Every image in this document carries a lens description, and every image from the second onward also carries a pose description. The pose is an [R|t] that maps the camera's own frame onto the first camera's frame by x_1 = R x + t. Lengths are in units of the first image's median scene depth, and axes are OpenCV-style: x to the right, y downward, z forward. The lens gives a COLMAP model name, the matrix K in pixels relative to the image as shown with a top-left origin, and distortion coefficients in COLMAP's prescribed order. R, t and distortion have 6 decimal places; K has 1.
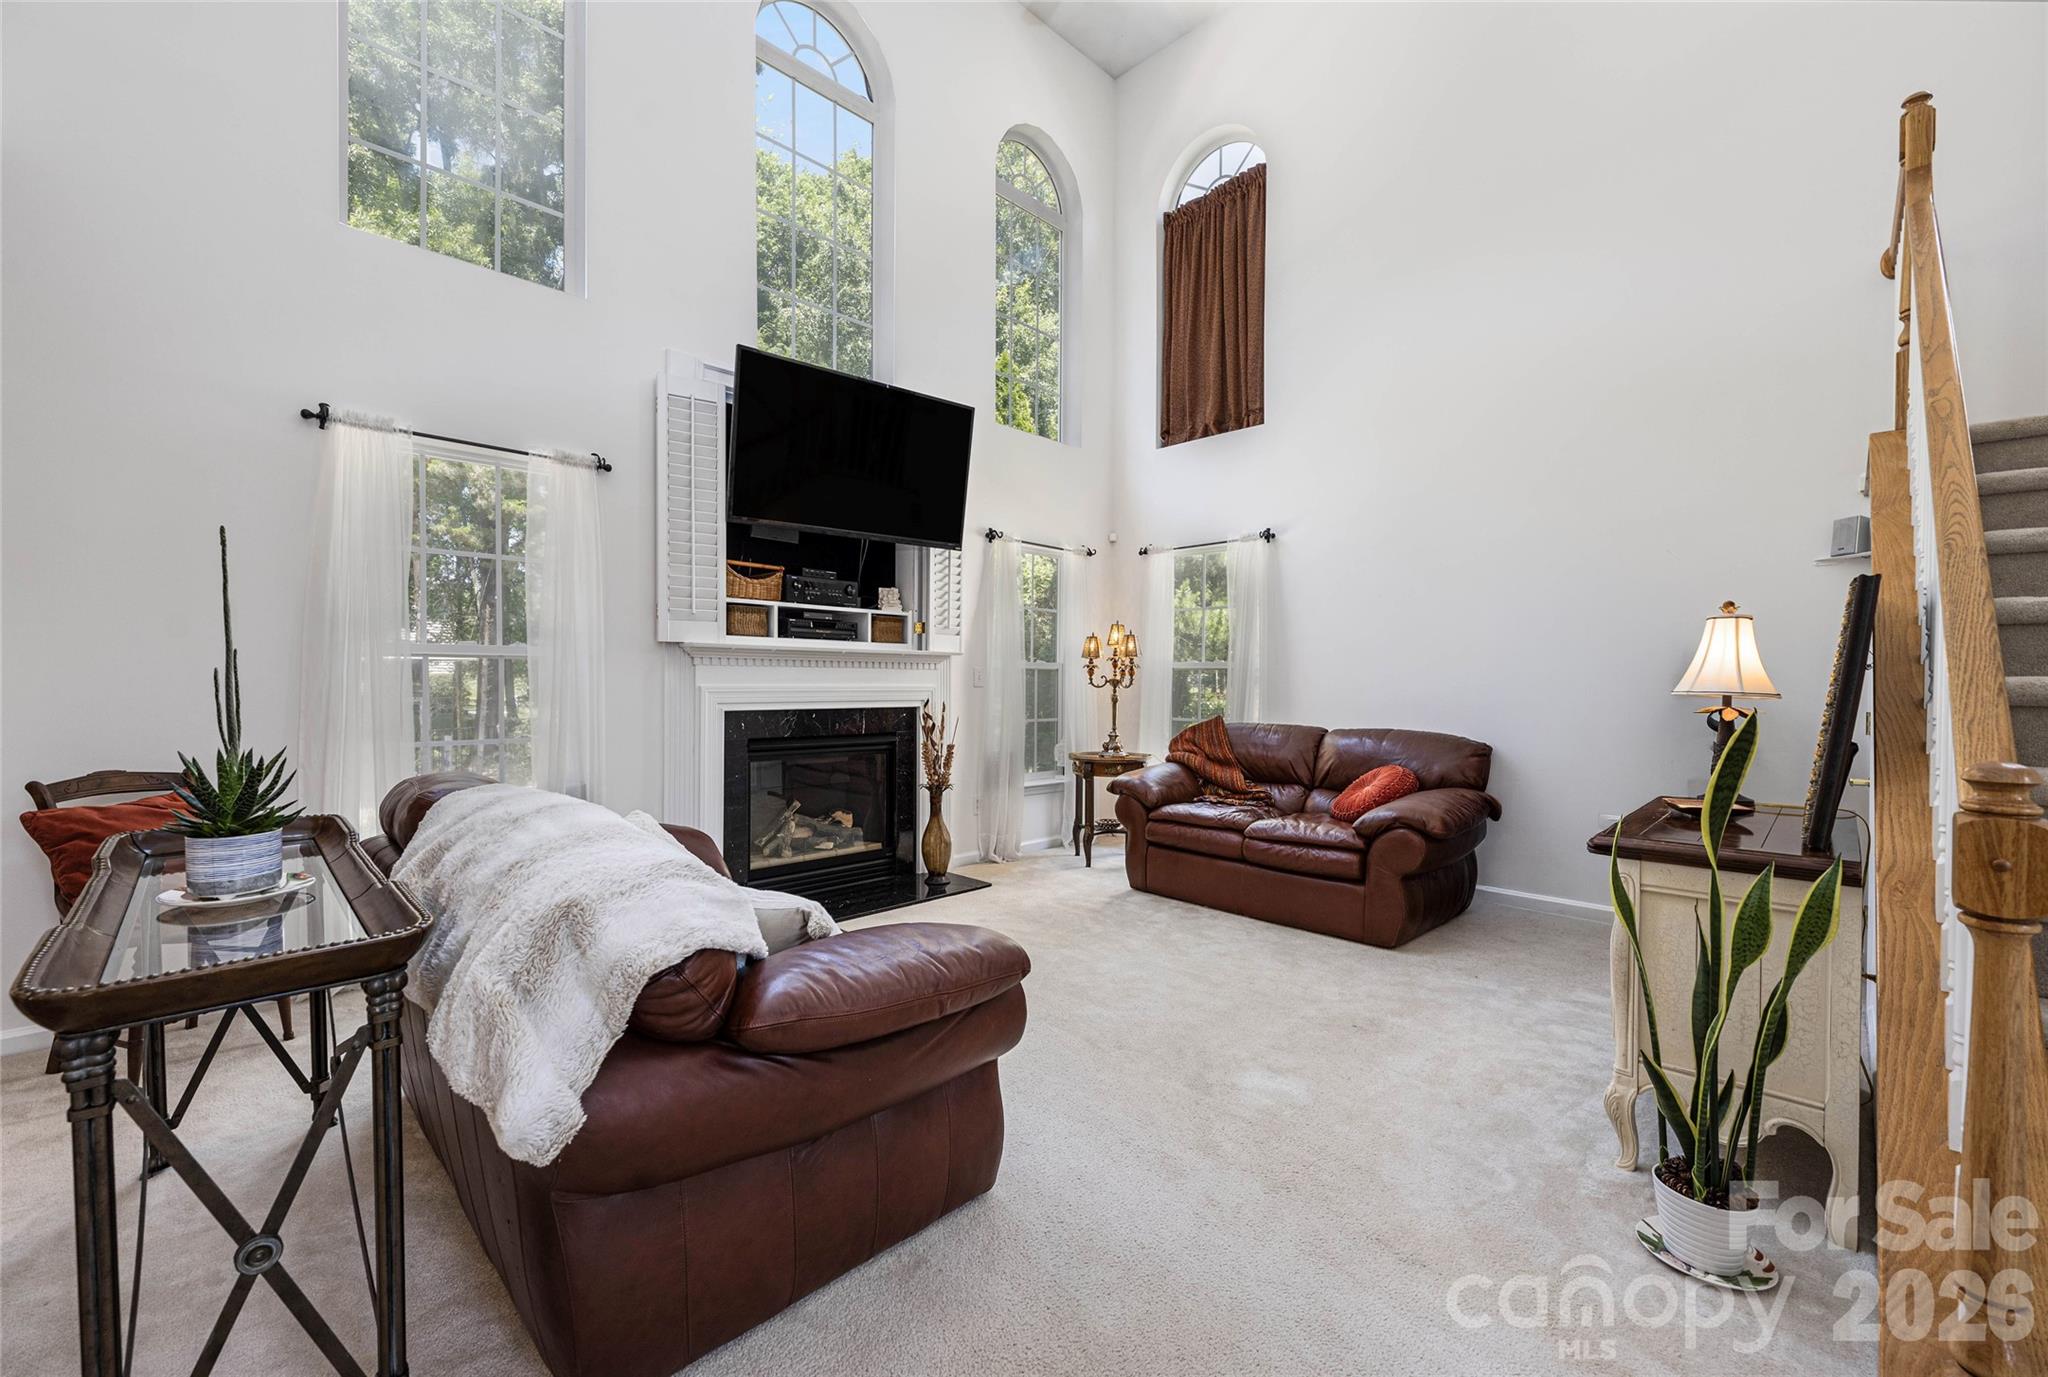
lens RADIAL K [[841.4, 0, 1027.6], [0, 841.4, 689.8], [0, 0, 1]] dist [-0.004227, -0.000058]
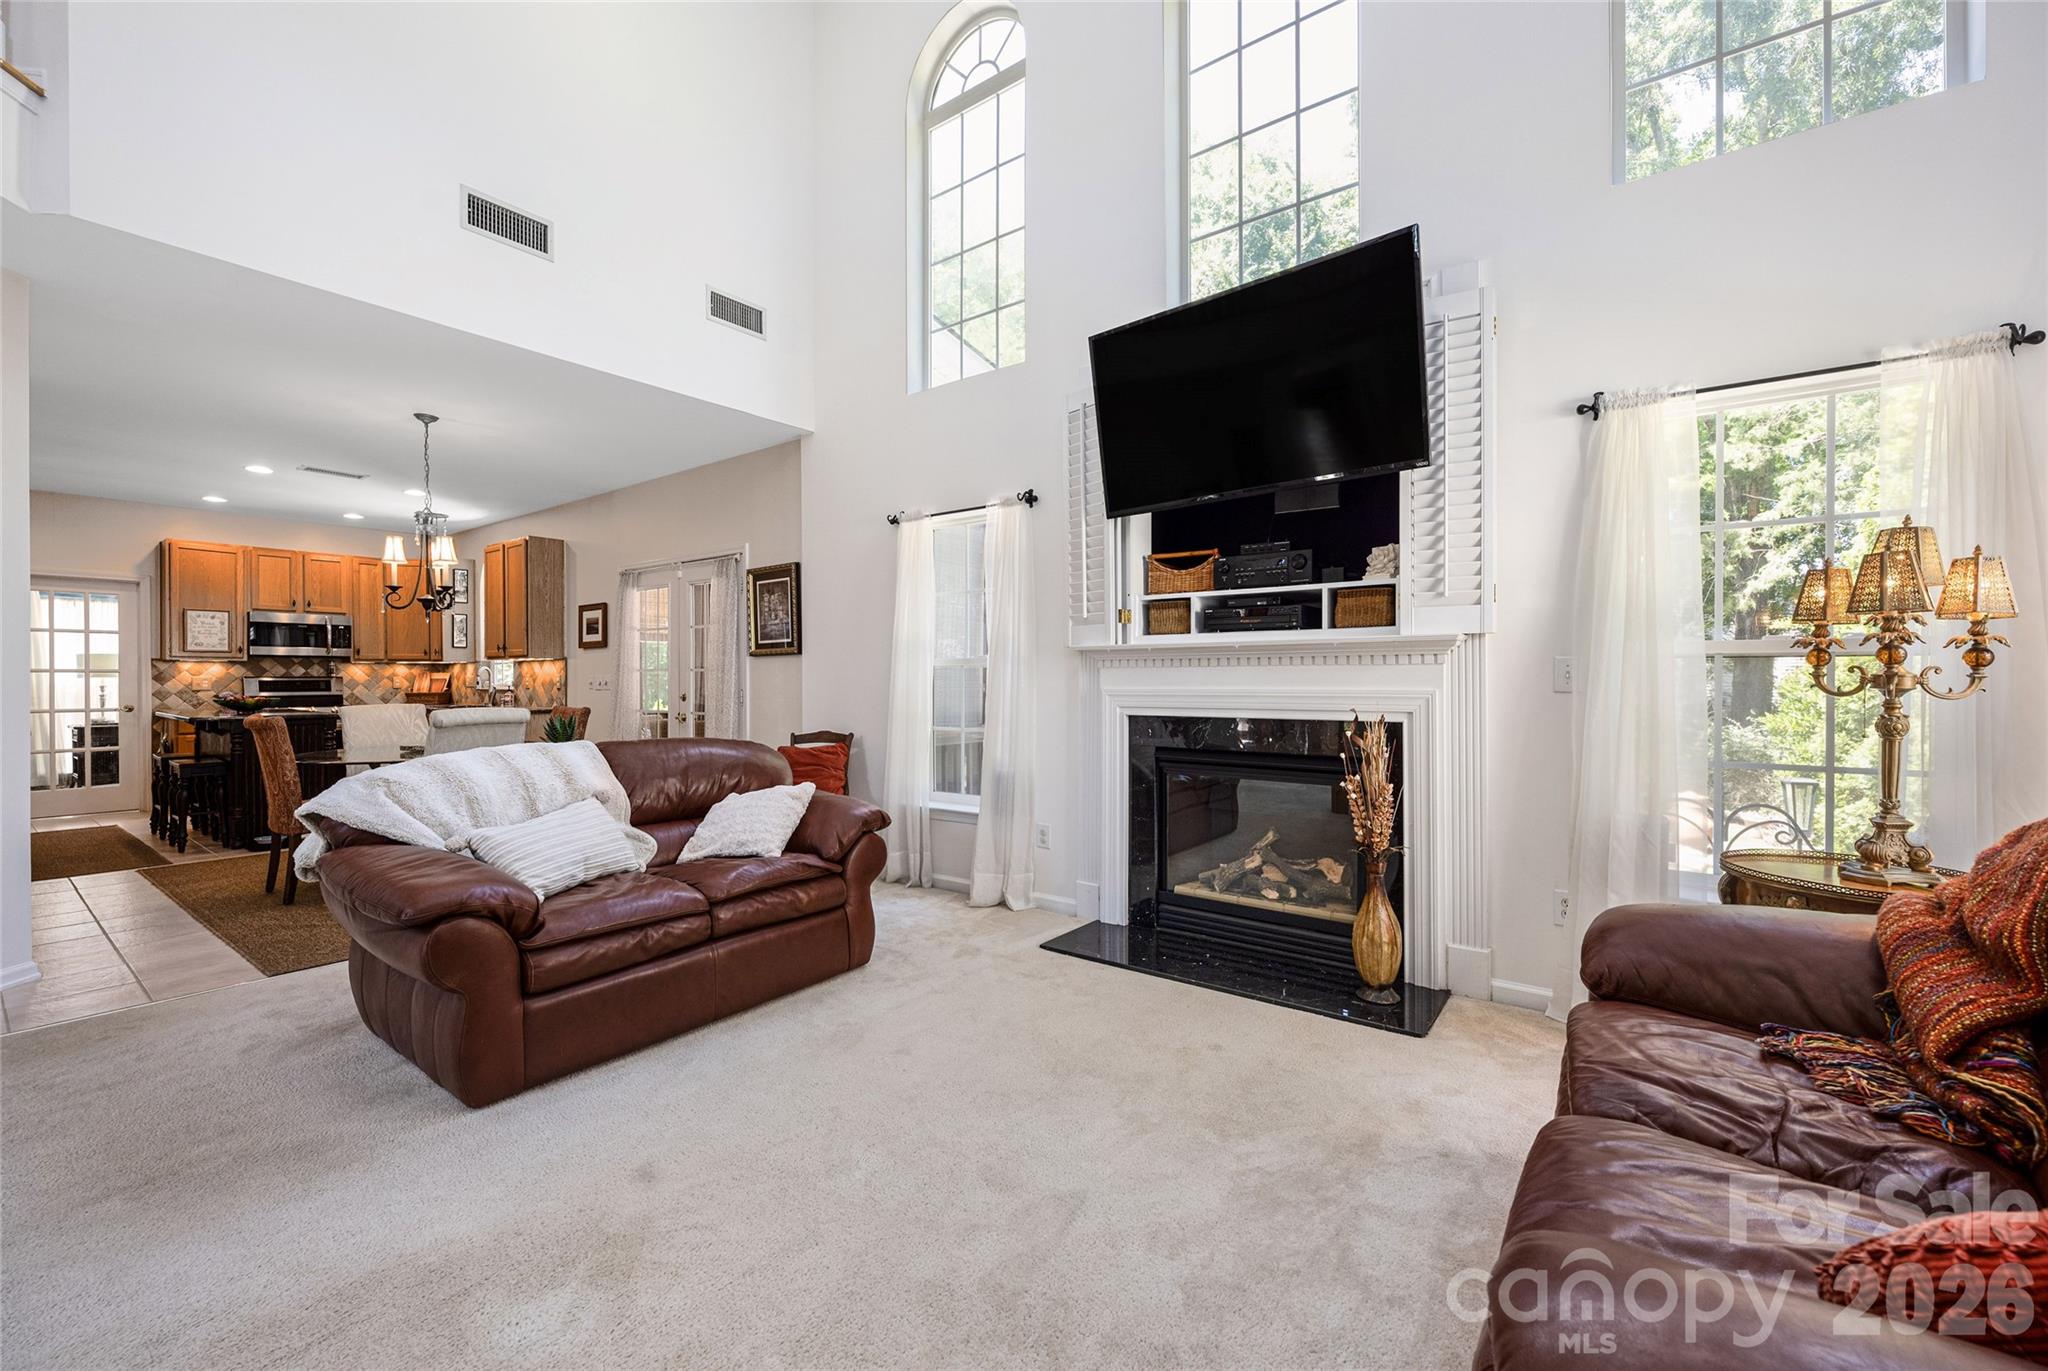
lens RADIAL K [[841.4, 0, 1035.0], [0, 841.4, 684.3], [0, 0, 1]] dist [-0.004227, -0.000058]
pose [[0.136260, -0.004795, -0.990661, 0.529856], [-0.007207, 0.999957, -0.005831, -0.003687], [0.990647, 0.007934, 0.136220, 0.709309]]
